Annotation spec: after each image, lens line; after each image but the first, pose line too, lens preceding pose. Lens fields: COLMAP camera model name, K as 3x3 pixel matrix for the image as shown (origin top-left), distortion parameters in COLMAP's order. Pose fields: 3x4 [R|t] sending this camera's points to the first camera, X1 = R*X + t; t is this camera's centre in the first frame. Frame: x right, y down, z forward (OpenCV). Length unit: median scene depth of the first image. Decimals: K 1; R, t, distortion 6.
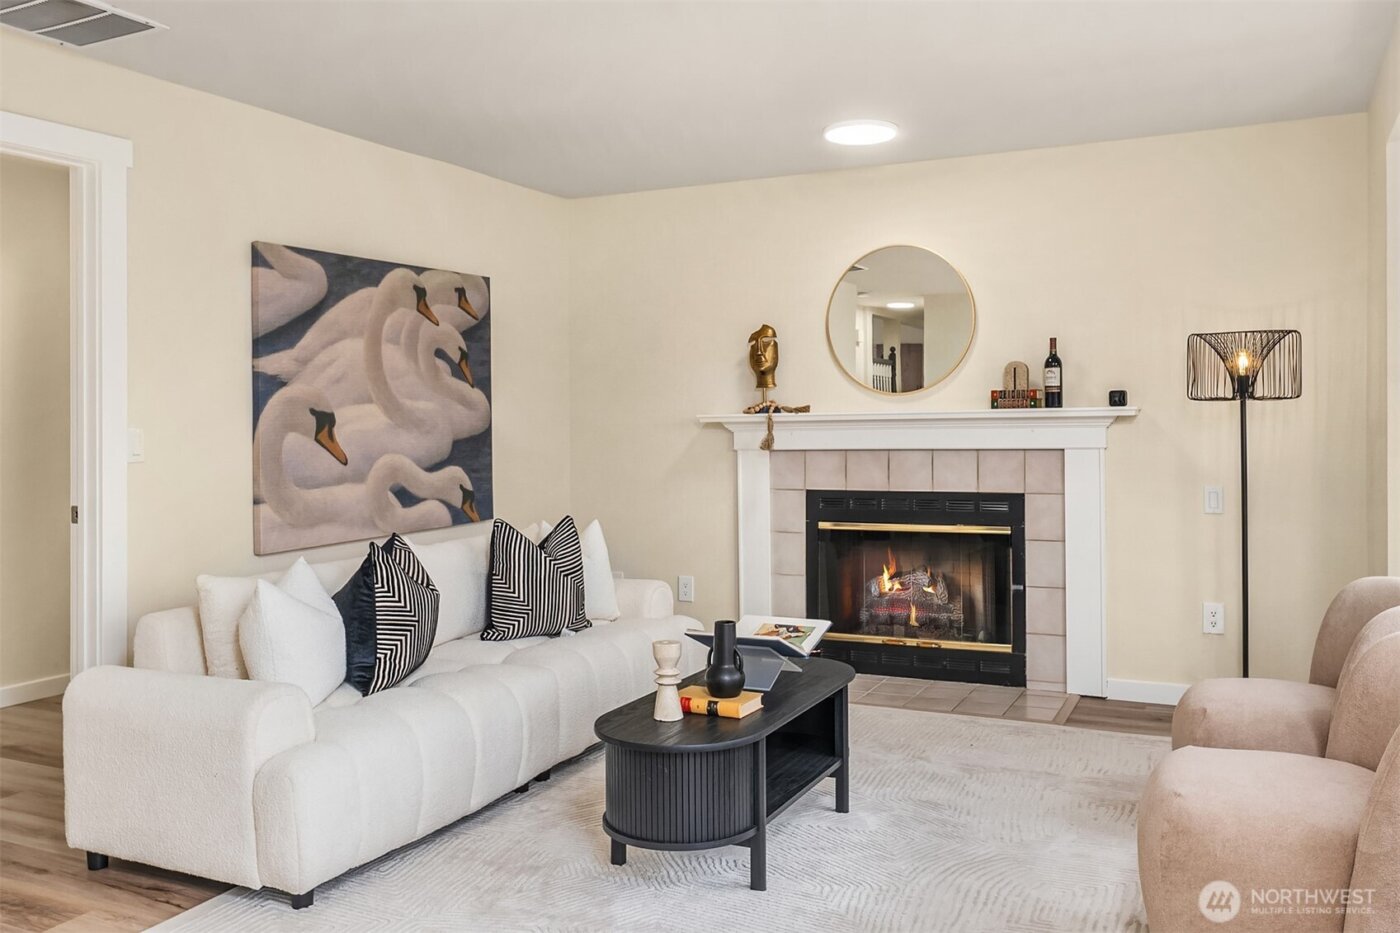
lens RADIAL K [[1169.7, 0, 699.6], [0, 1169.7, 417.4], [0, 0, 1]] dist [0.019763, 0.002190]
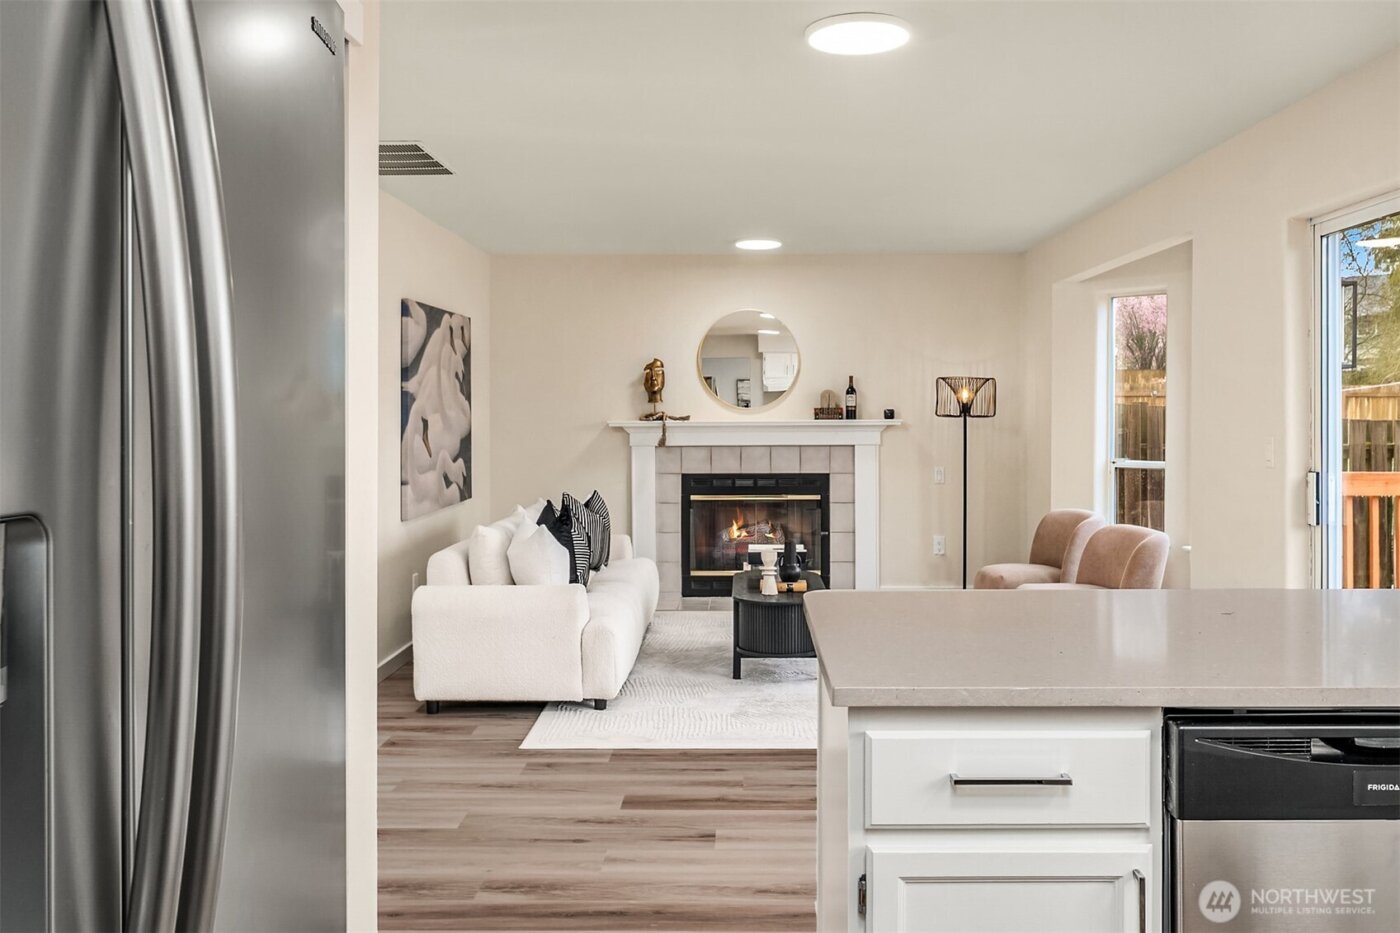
lens RADIAL K [[1169.7, 0, 735.7], [0, 1169.7, 426.7], [0, 0, 1]] dist [0.019763, 0.002190]
pose [[0.901157, 0.005815, 0.433454, -0.514029], [-0.010617, 0.999906, 0.008660, -0.010254], [-0.433363, -0.012406, 0.901134, -0.358931]]
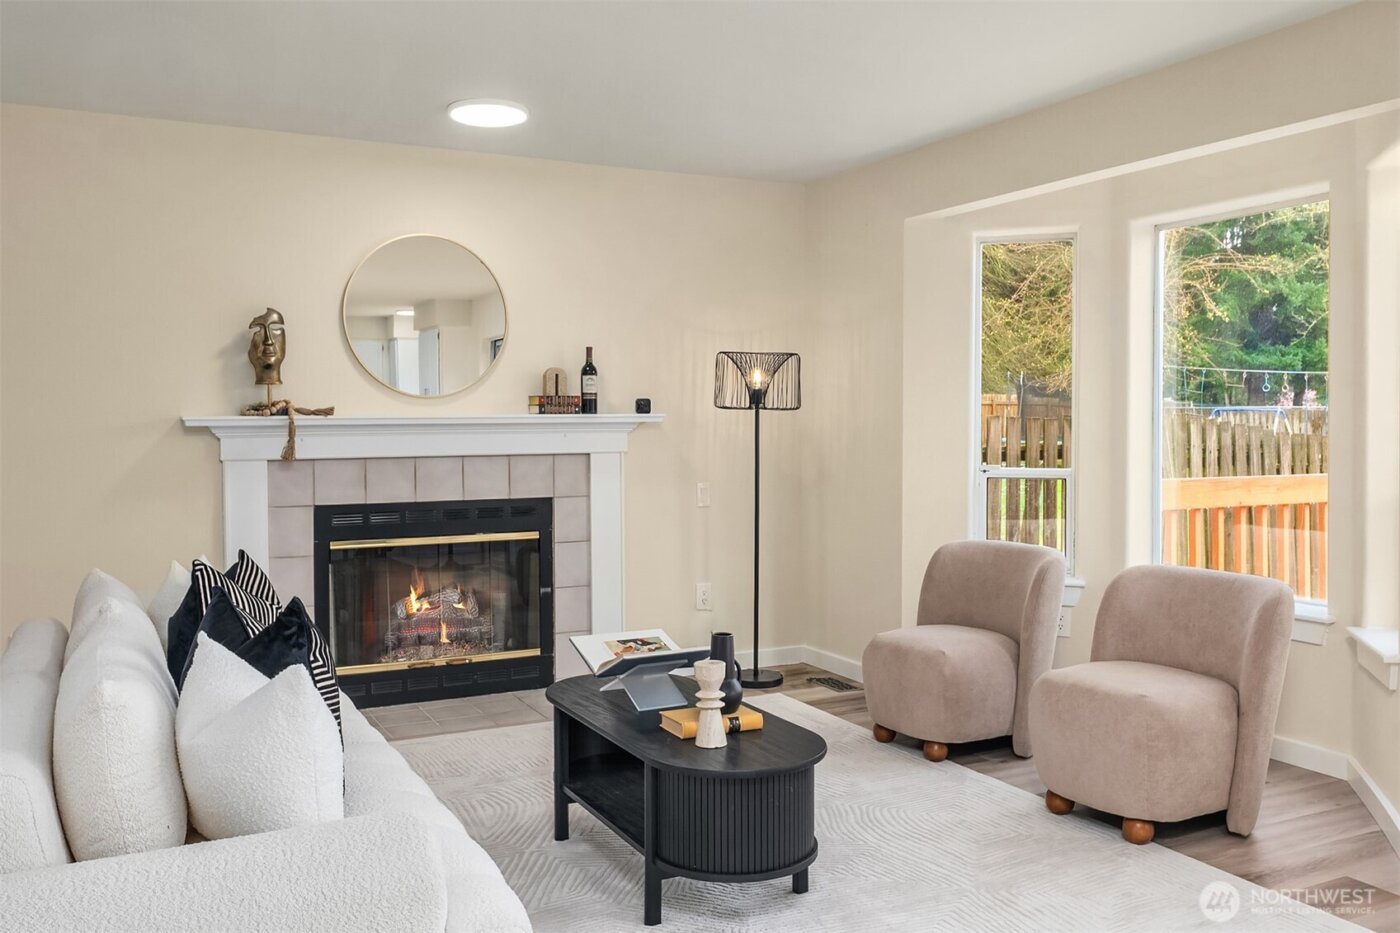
lens RADIAL K [[1204.3, 0, 708.7], [0, 1204.3, 444.5], [0, 0, 1]] dist [0.012584, -0.012897]
pose [[0.597116, -0.007128, 0.802123, -0.477557], [-0.005175, 0.999905, 0.012737, 0.004724], [-0.802138, -0.011756, 0.597023, 0.264084]]
